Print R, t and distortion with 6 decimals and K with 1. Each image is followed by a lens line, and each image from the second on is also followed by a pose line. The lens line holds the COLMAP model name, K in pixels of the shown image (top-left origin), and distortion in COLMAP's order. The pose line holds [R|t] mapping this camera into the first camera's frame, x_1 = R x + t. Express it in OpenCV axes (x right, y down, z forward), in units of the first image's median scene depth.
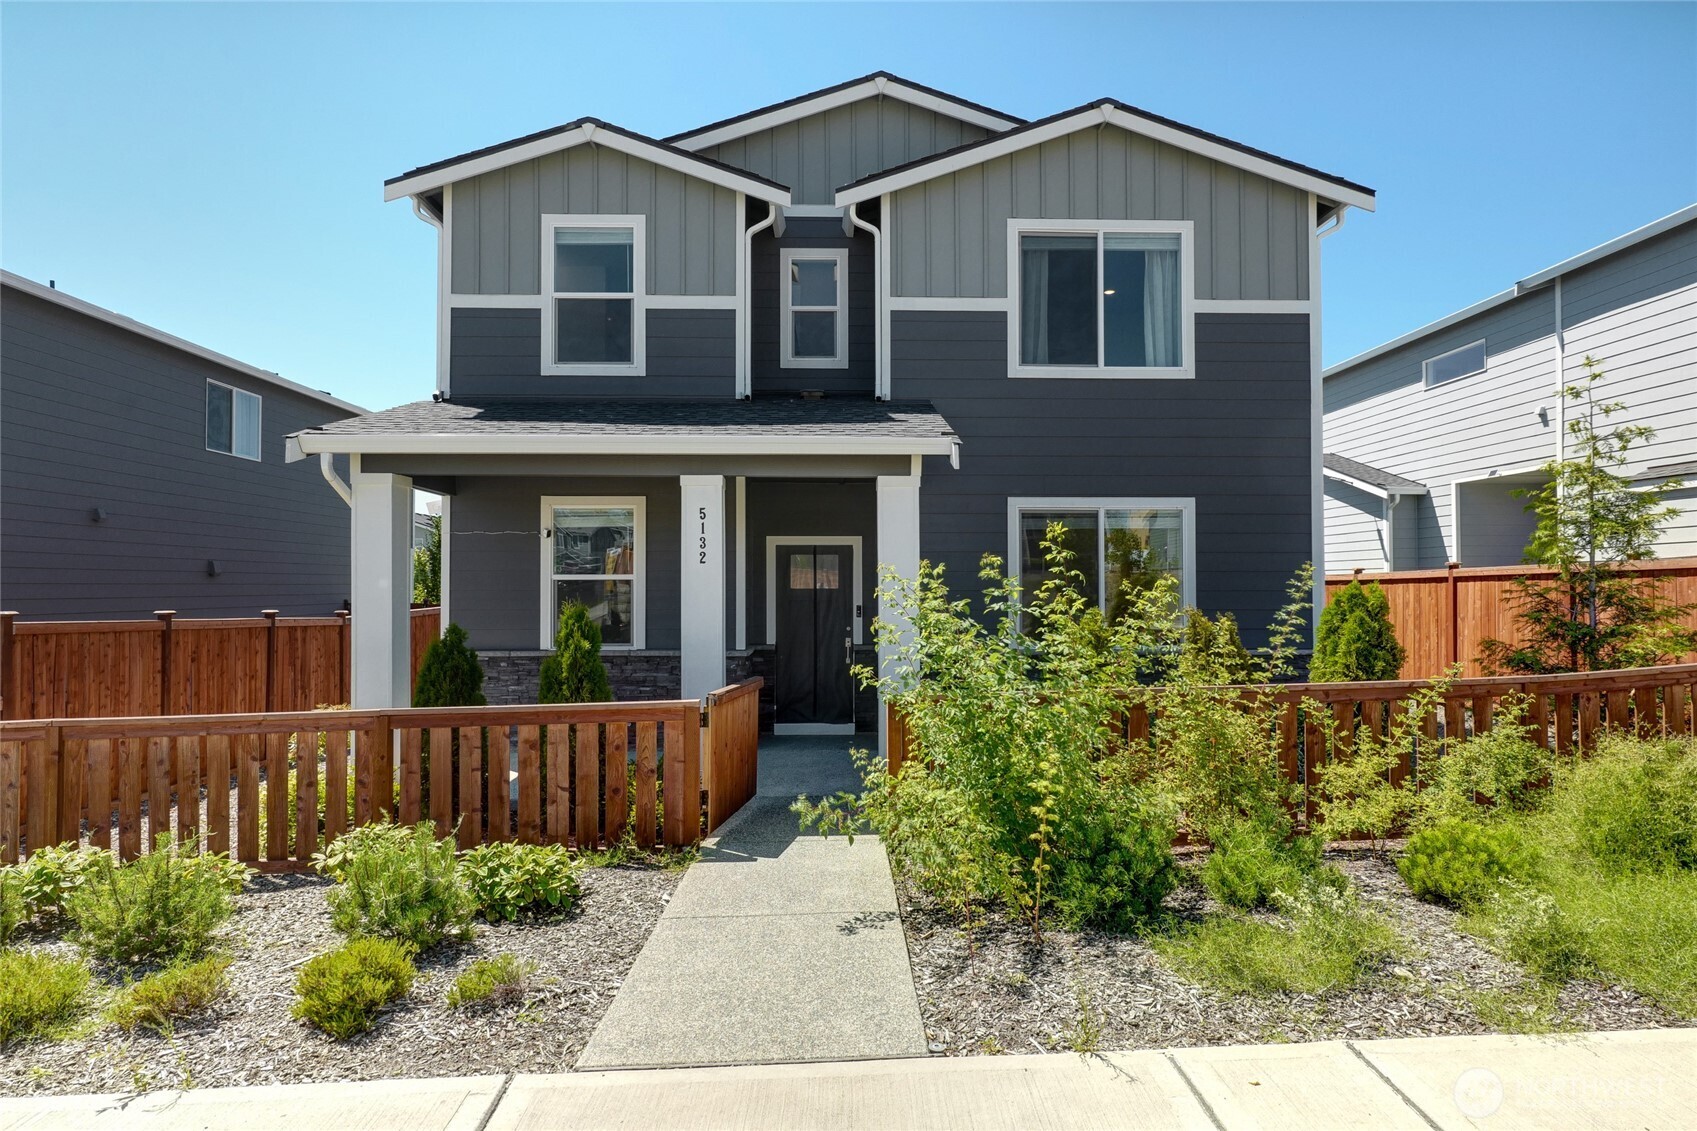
lens RADIAL K [[947.7, 0, 853.0], [0, 947.7, 570.9], [0, 0, 1]] dist [0.005164, -0.001193]
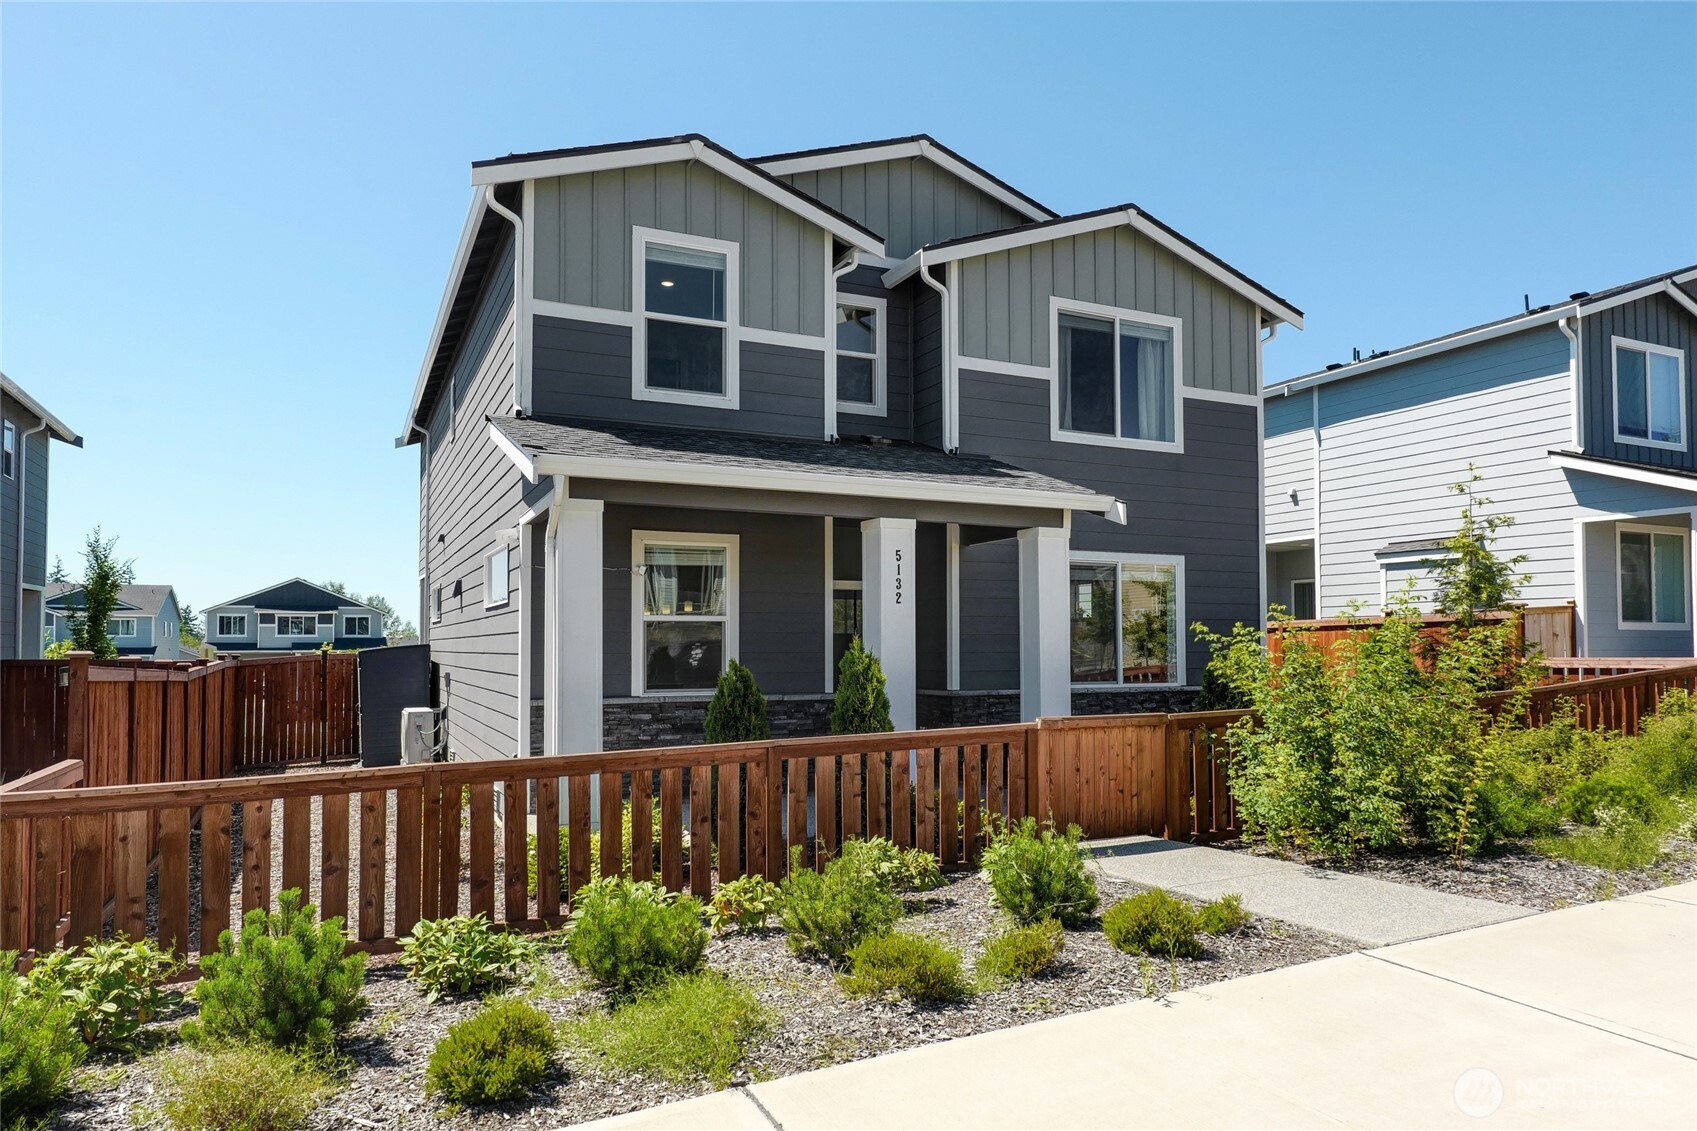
lens RADIAL K [[1094.2, 0, 848.8], [0, 1094.2, 620.9], [0, 0, 1]] dist [0.007958, 0.001730]
pose [[0.912964, 0.010615, 0.407901, -0.566875], [-0.008315, 0.999938, -0.007411, 0.016714], [-0.407955, 0.003374, 0.912996, -0.062991]]
